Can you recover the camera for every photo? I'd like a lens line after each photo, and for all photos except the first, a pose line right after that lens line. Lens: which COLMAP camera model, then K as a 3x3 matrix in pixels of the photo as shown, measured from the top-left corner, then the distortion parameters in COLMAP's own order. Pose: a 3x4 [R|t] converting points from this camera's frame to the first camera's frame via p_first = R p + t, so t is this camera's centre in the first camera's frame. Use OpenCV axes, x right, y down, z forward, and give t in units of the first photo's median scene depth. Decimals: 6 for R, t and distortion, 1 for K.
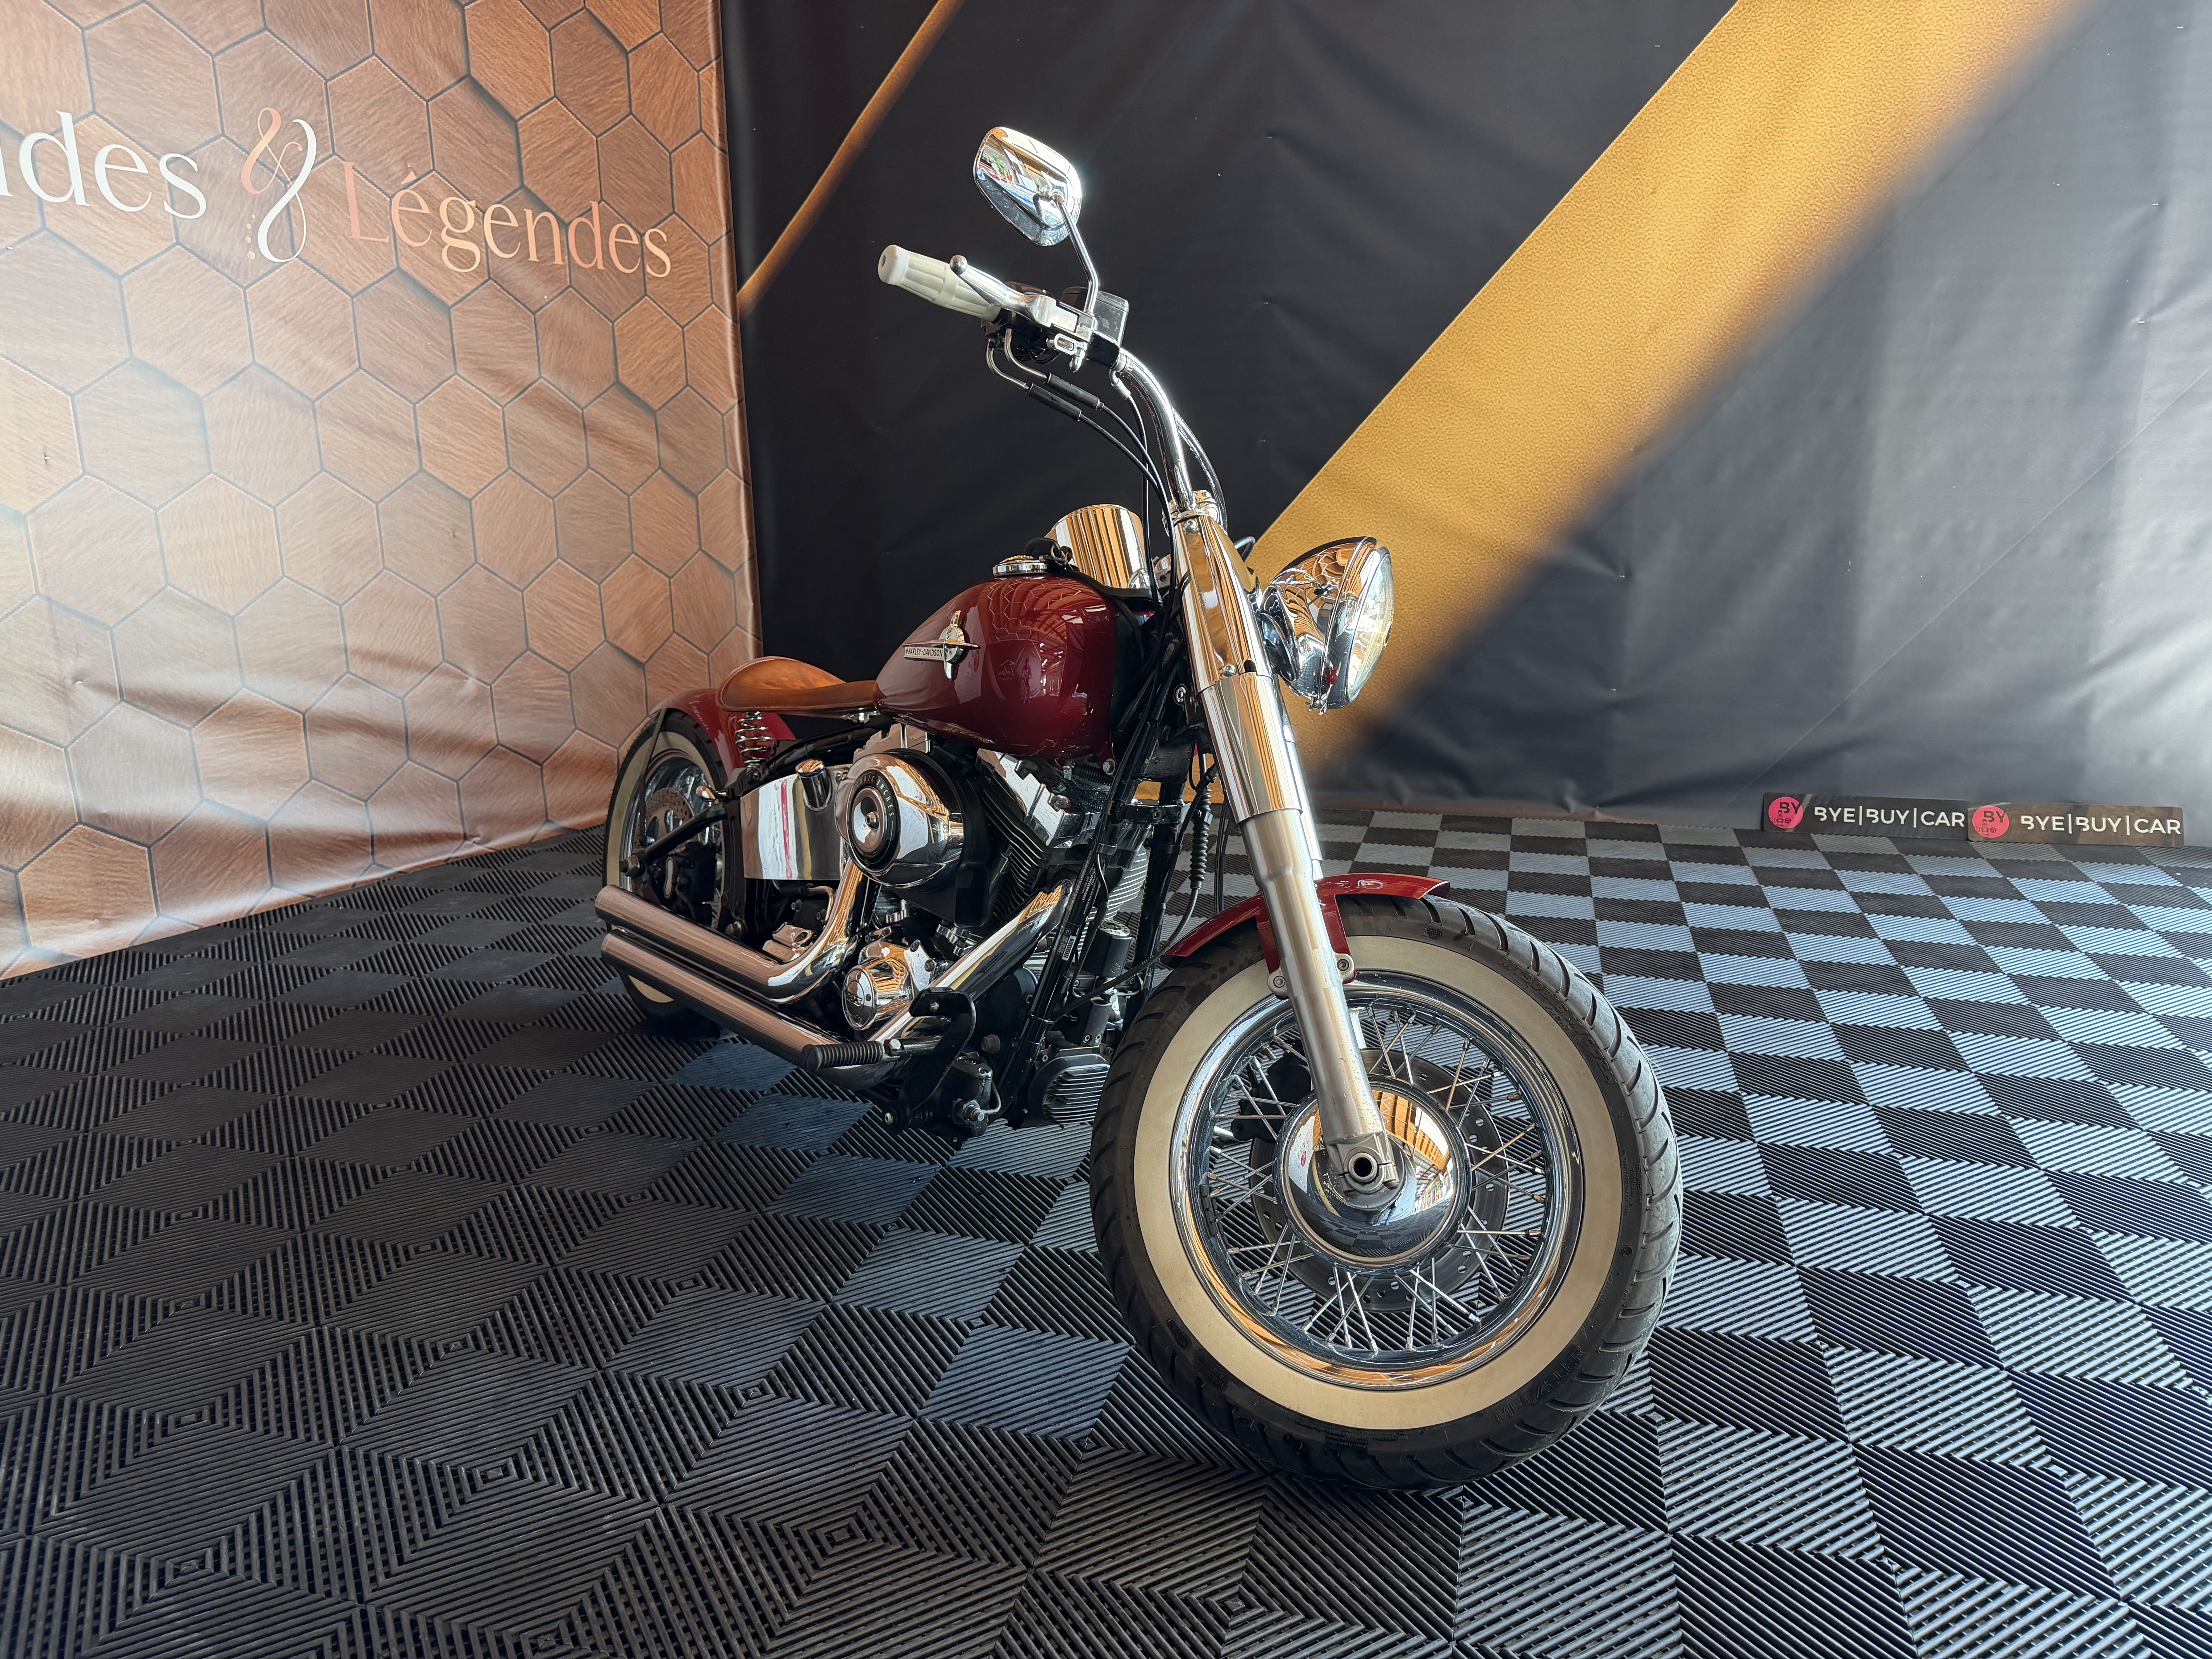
lens RADIAL K [[1565.3, 0, 1106.0], [0, 1565.3, 829.5], [0, 0, 1]] dist [0.003042, -0.002802]
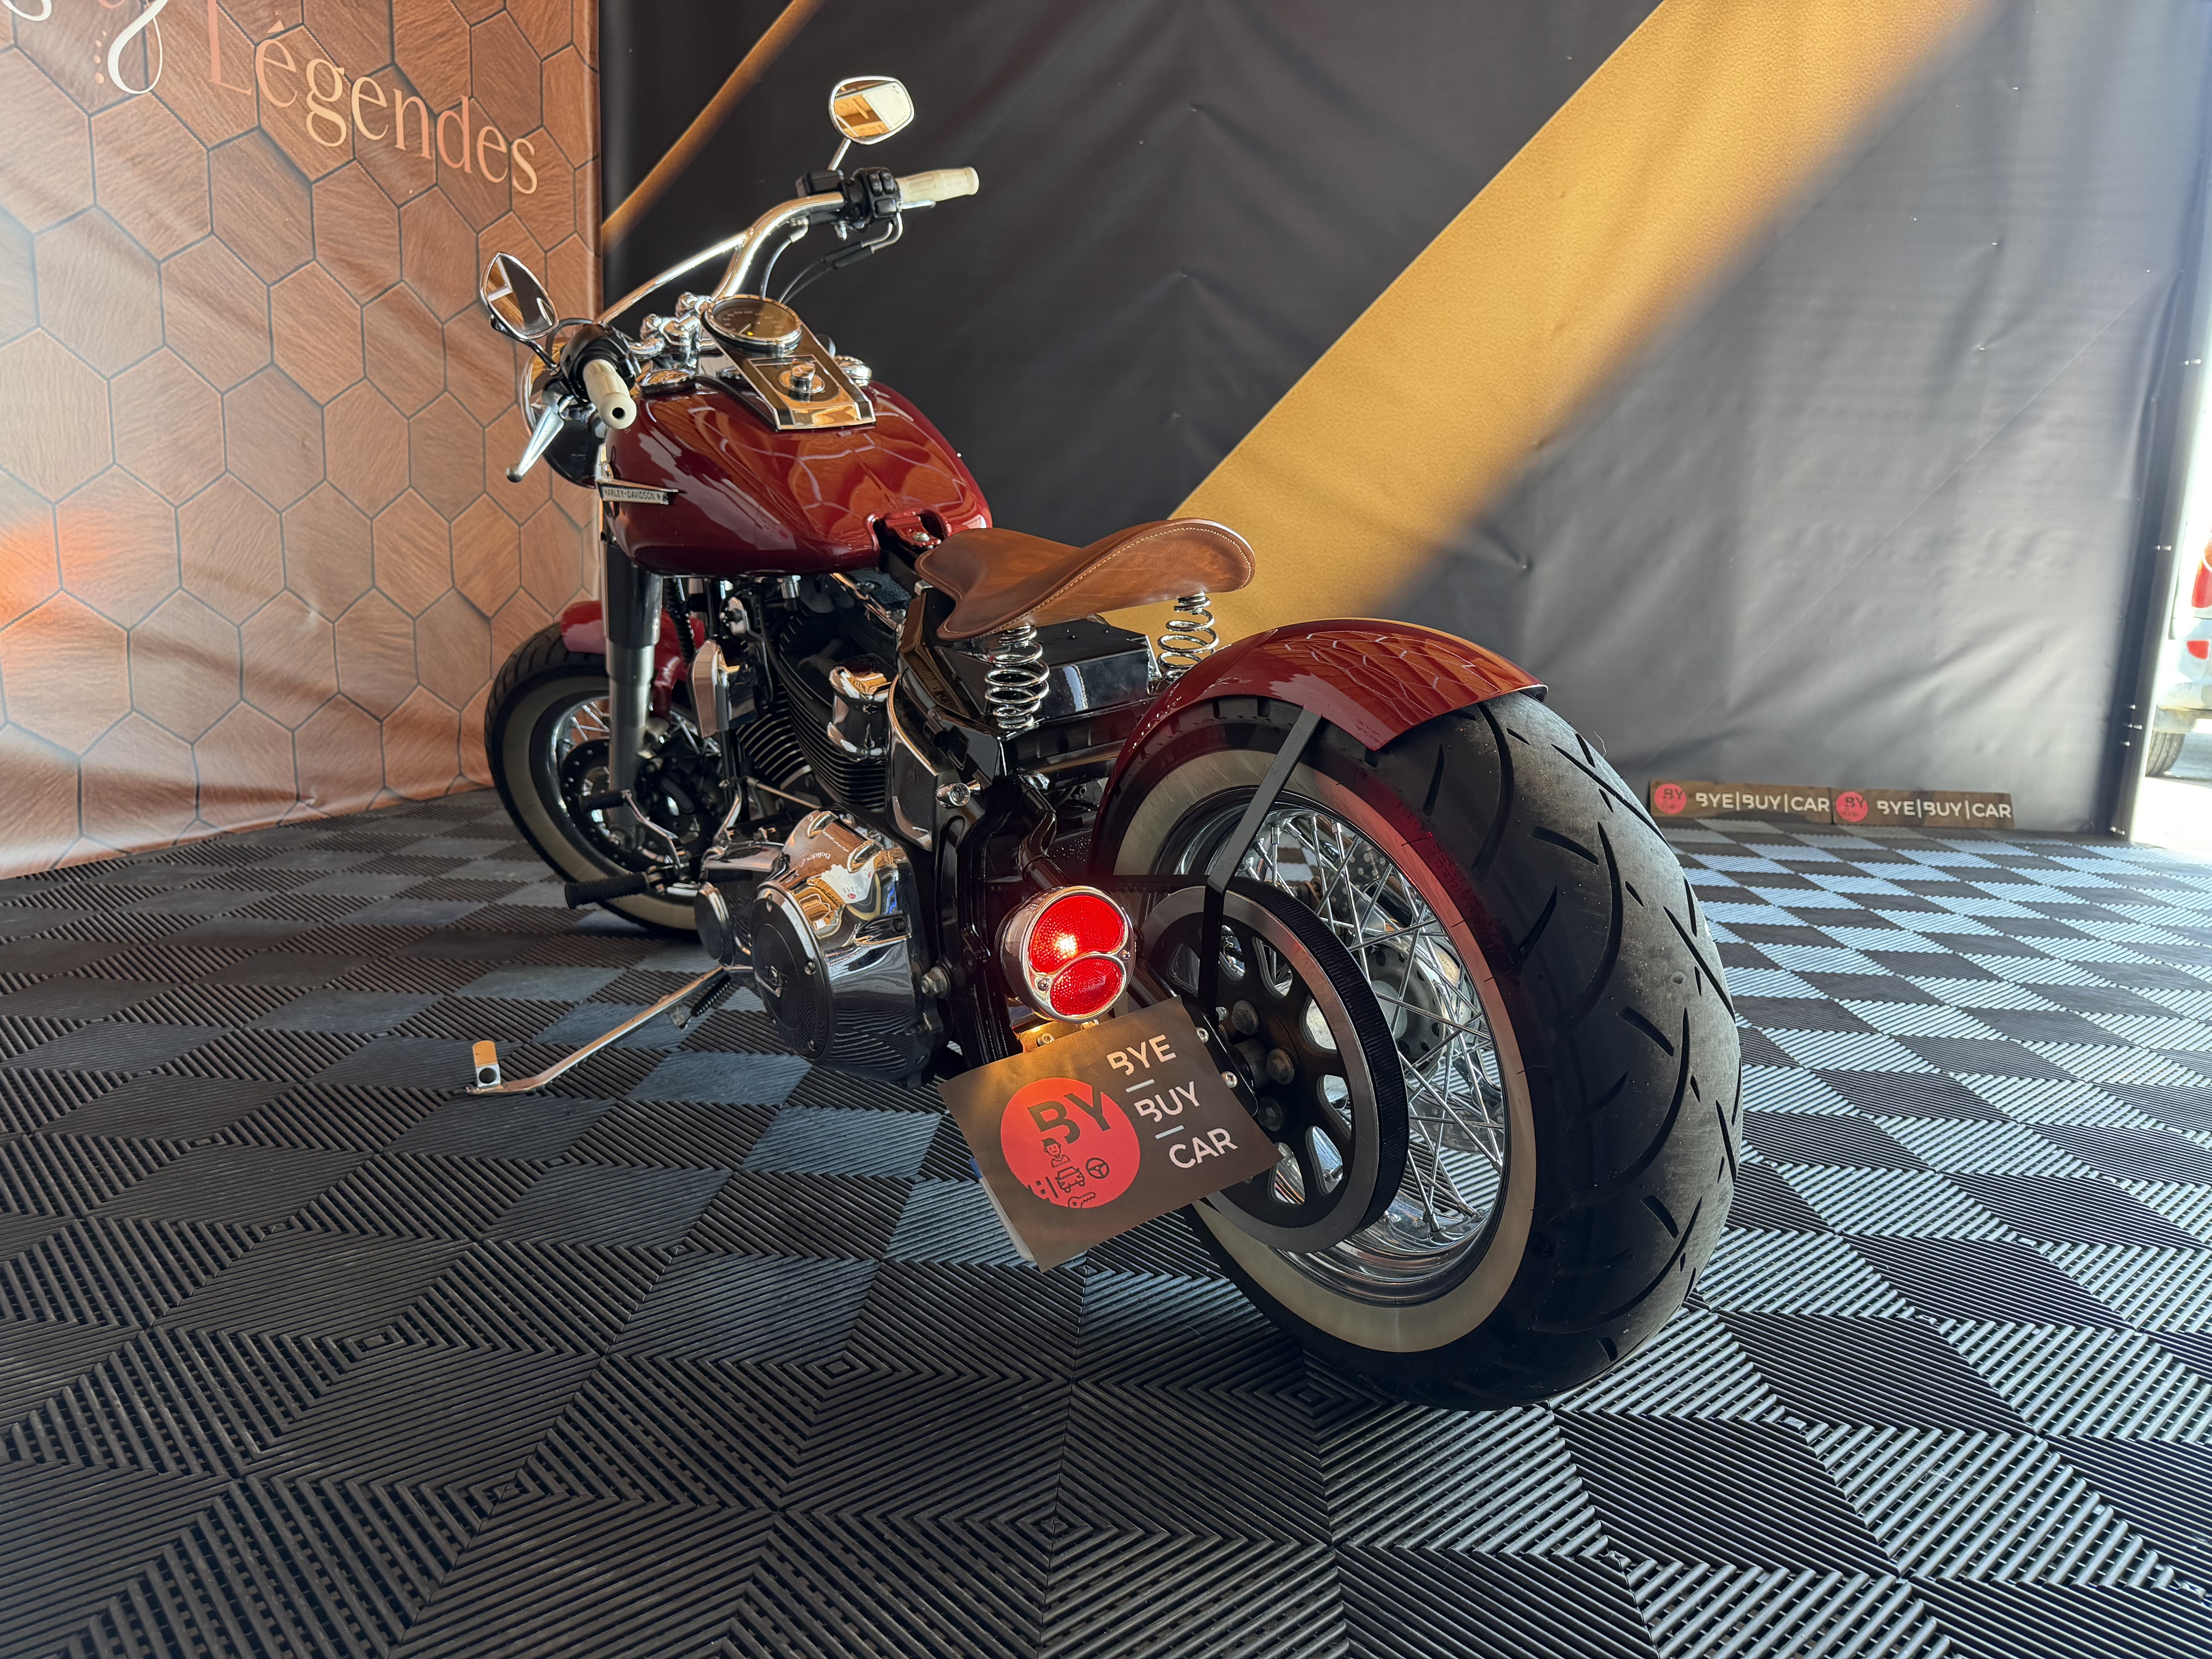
lens RADIAL K [[1566.2, 0, 1094.2], [0, 1566.2, 835.5], [0, 0, 1]] dist [-0.000790, -0.004535]
pose [[0.975635, 0.011600, 0.219093, -0.180033], [-0.000112, 0.998628, -0.052374, 0.073475], [-0.219400, 0.051073, 0.974297, 0.076553]]
